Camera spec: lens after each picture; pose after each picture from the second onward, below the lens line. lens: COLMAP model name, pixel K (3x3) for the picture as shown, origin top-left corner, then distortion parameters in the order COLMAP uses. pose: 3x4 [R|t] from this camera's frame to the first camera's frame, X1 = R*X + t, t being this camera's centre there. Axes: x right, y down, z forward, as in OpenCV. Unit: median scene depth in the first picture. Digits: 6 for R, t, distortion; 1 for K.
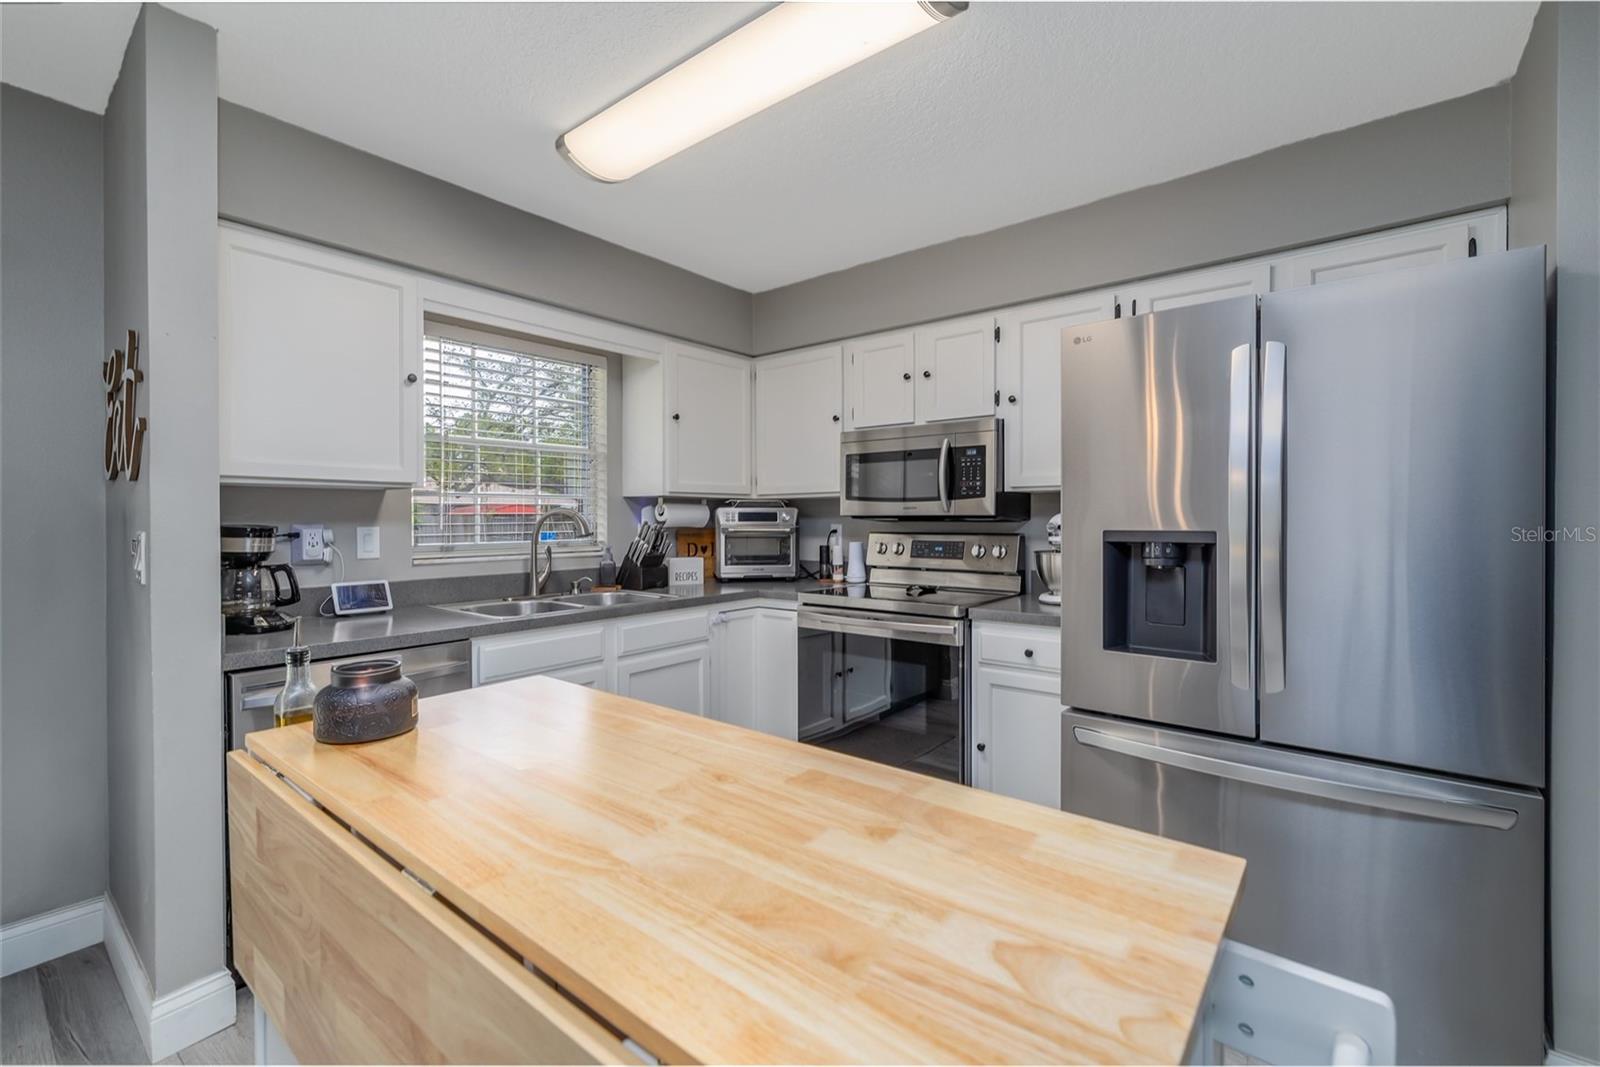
lens RADIAL K [[673.2, 0, 802.3], [0, 673.2, 522.7], [0, 0, 1]] dist [0.000547, -0.000373]
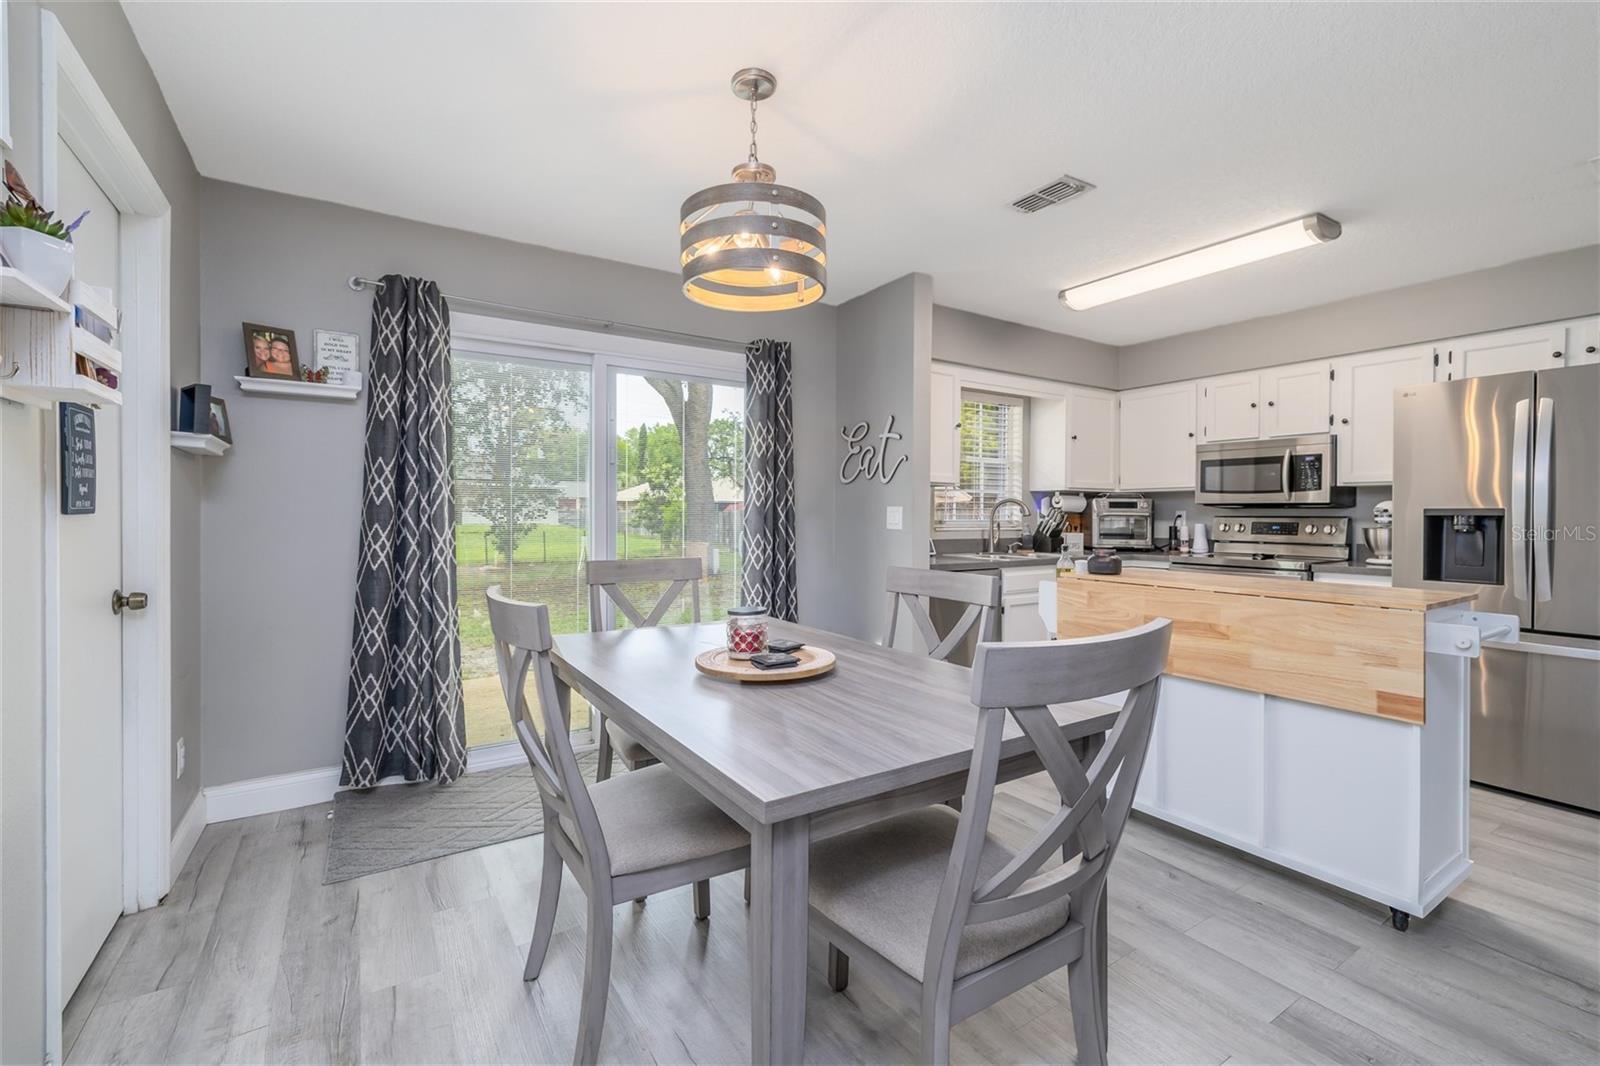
lens RADIAL K [[696.7, 0, 798.5], [0, 696.7, 520.6], [0, 0, 1]] dist [-0.004333, 0.001557]
pose [[0.953230, 0.008026, -0.302139, -0.311047], [-0.007865, 0.999968, 0.001751, 0.030456], [0.302143, 0.000707, 0.953262, -0.679204]]
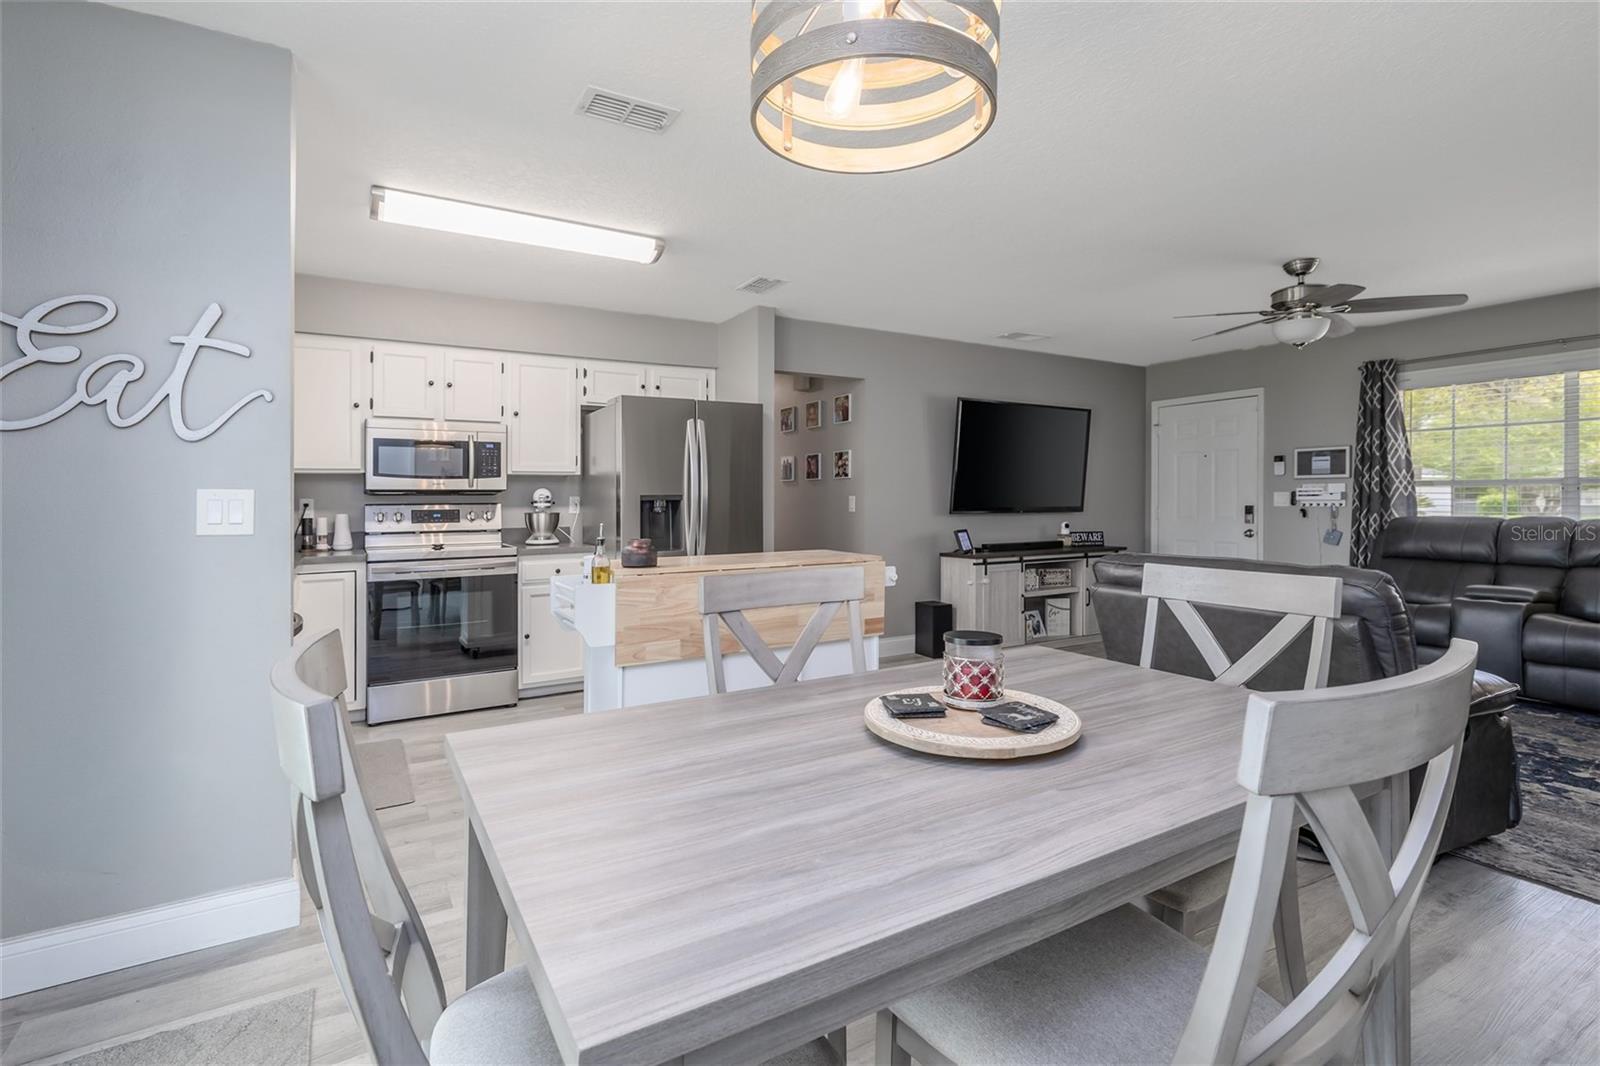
lens RADIAL K [[755.2, 0, 796.2], [0, 755.2, 477.4], [0, 0, 1]] dist [0.006659, -0.001951]
pose [[0.355885, 0.028792, 0.934086, -0.950693], [0.015363, 0.999210, -0.036653, 0.030026], [-0.934404, 0.027395, 0.355161, -0.176810]]
